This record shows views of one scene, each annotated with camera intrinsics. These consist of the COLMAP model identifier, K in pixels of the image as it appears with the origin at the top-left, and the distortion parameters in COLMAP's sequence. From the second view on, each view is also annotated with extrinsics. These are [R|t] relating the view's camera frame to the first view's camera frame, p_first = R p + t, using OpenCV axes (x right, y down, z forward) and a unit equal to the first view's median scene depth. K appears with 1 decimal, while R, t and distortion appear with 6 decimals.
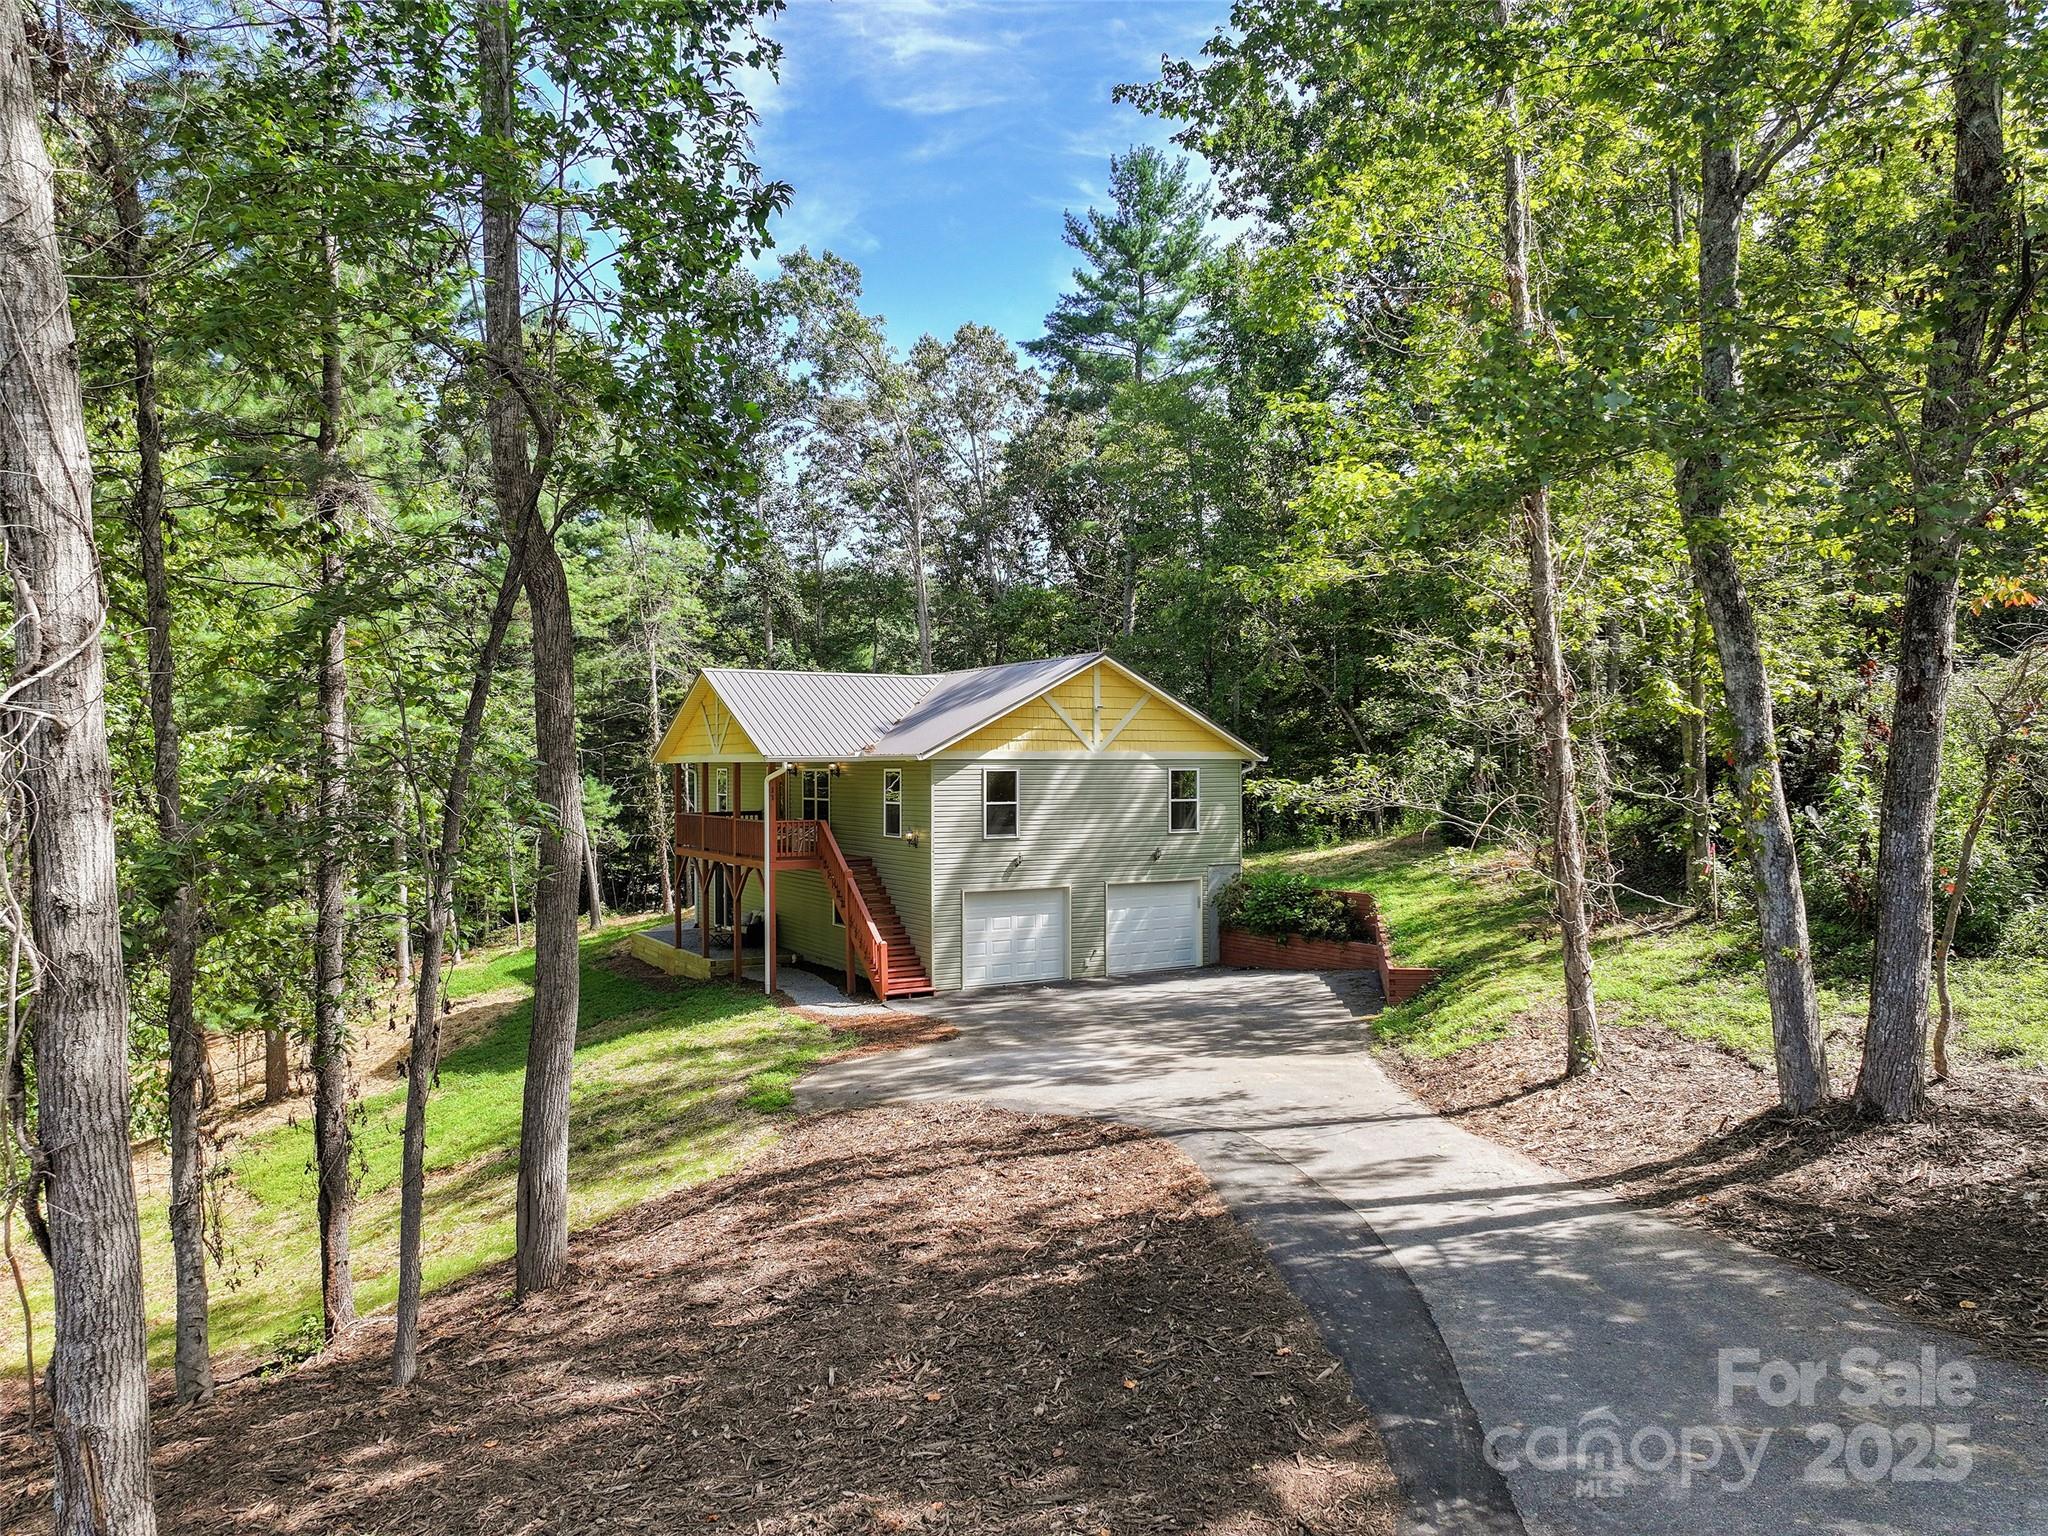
lens RADIAL K [[1449.7, 0, 1031.7], [0, 1449.7, 761.2], [0, 0, 1]] dist [0.001827, -0.001872]
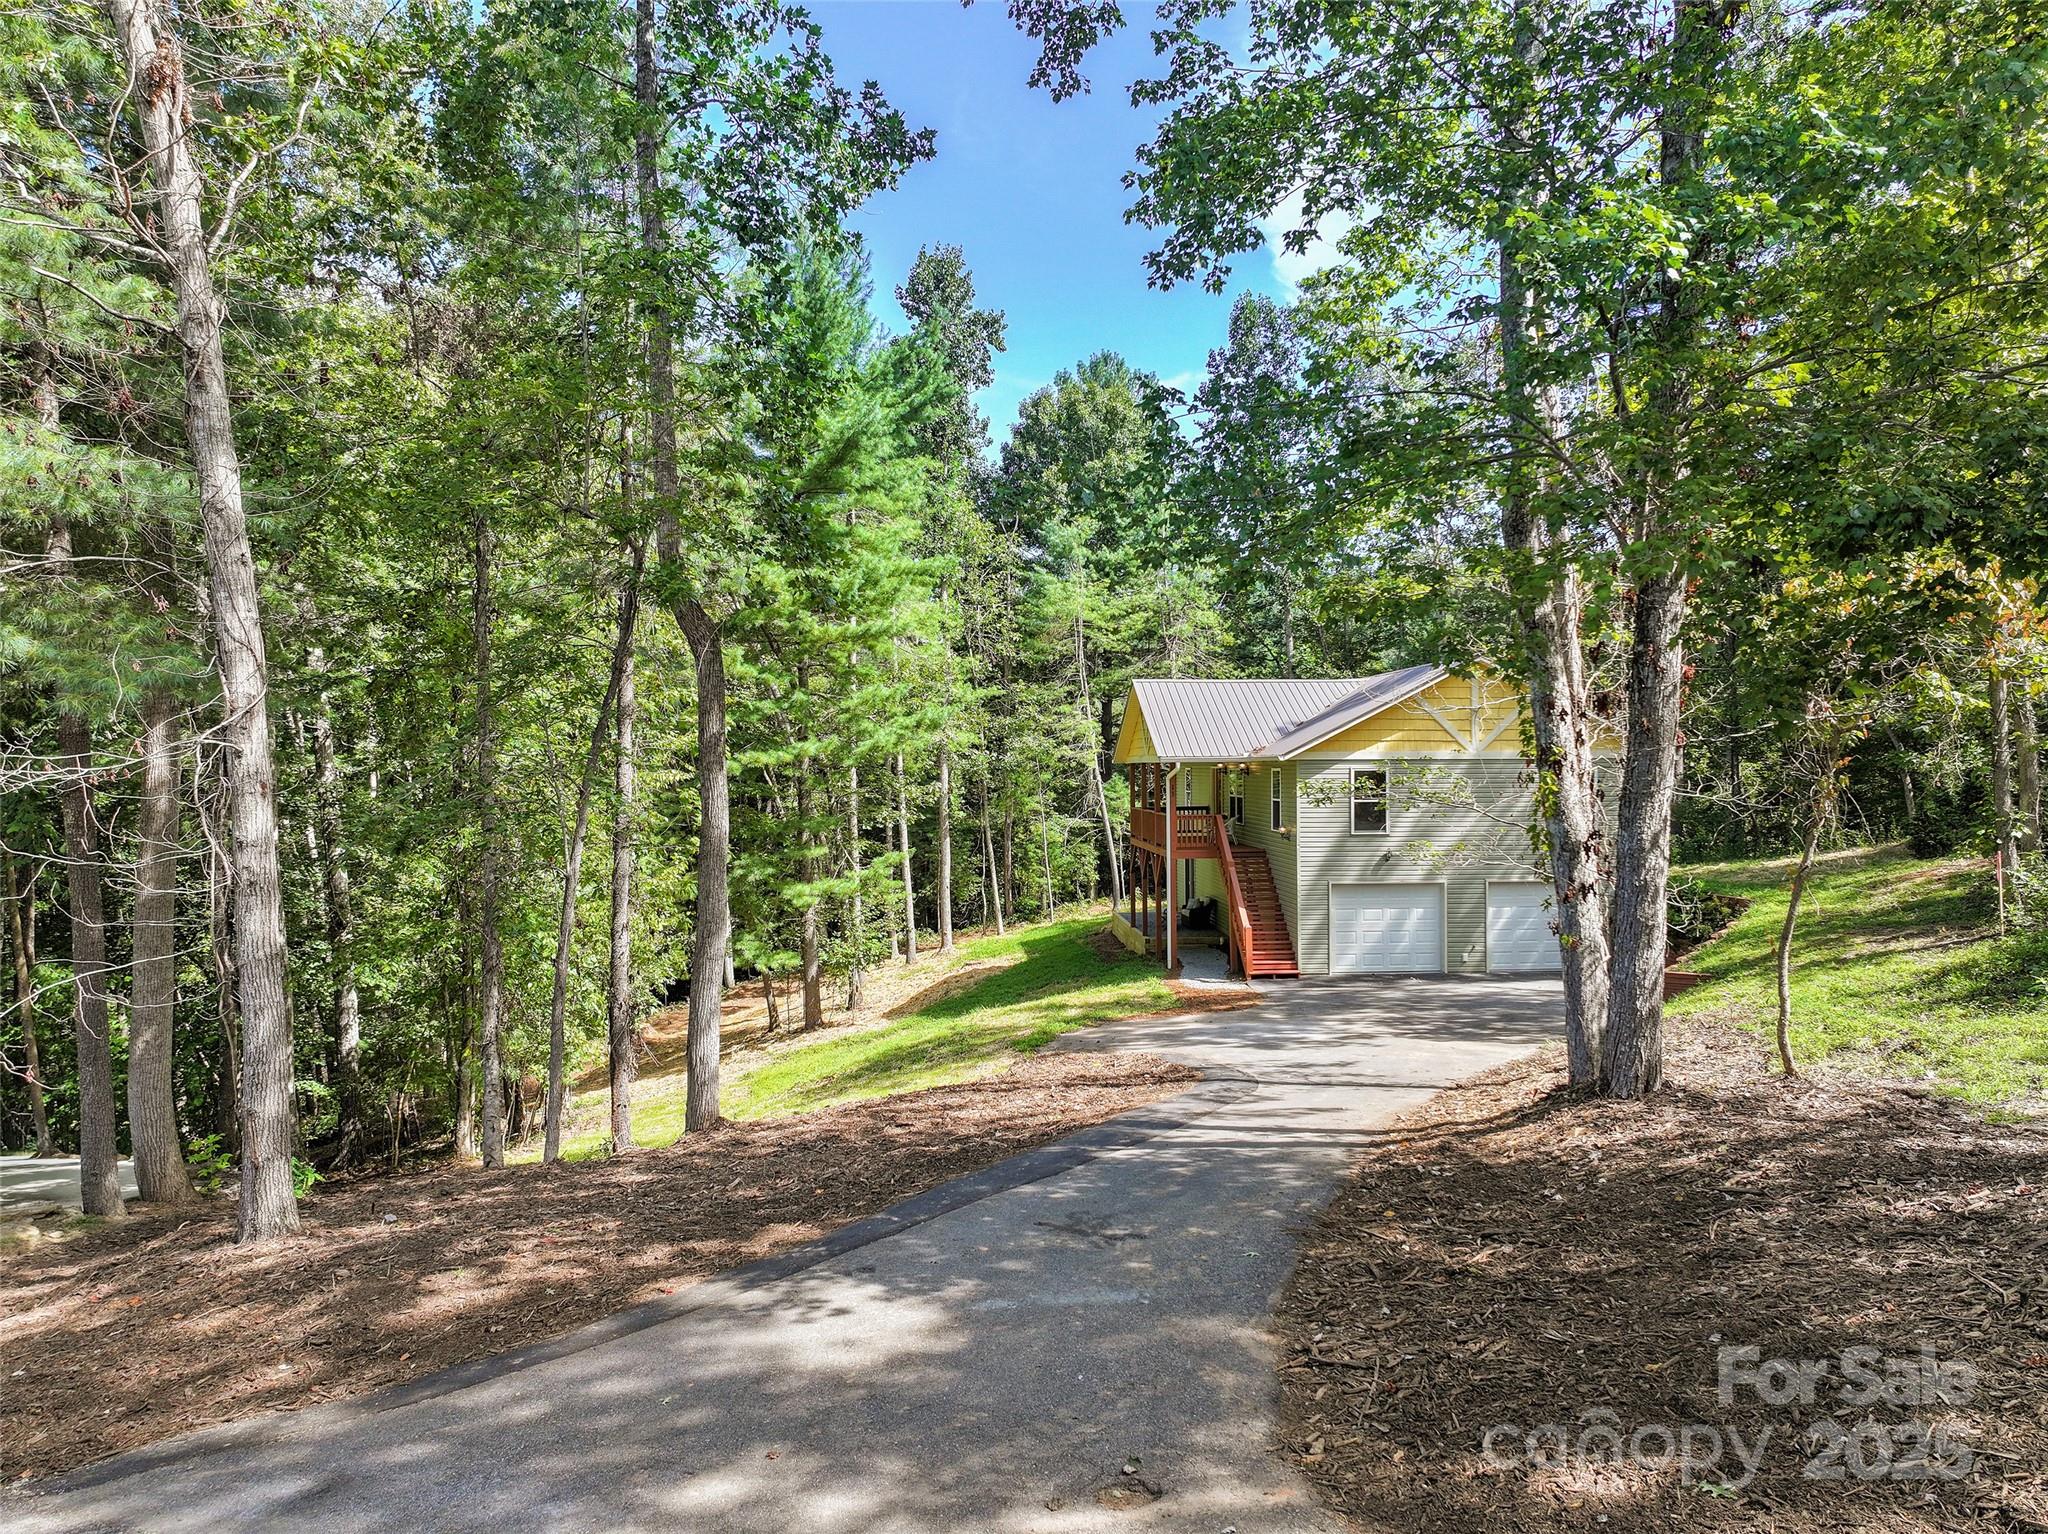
lens RADIAL K [[1449.7, 0, 1031.7], [0, 1449.7, 760.2], [0, 0, 1]] dist [0.001827, -0.001872]
pose [[0.892696, -0.003832, -0.450644, 0.239036], [0.003956, 0.999992, -0.000667, -0.000931], [0.450643, -0.001187, 0.892704, -0.053955]]
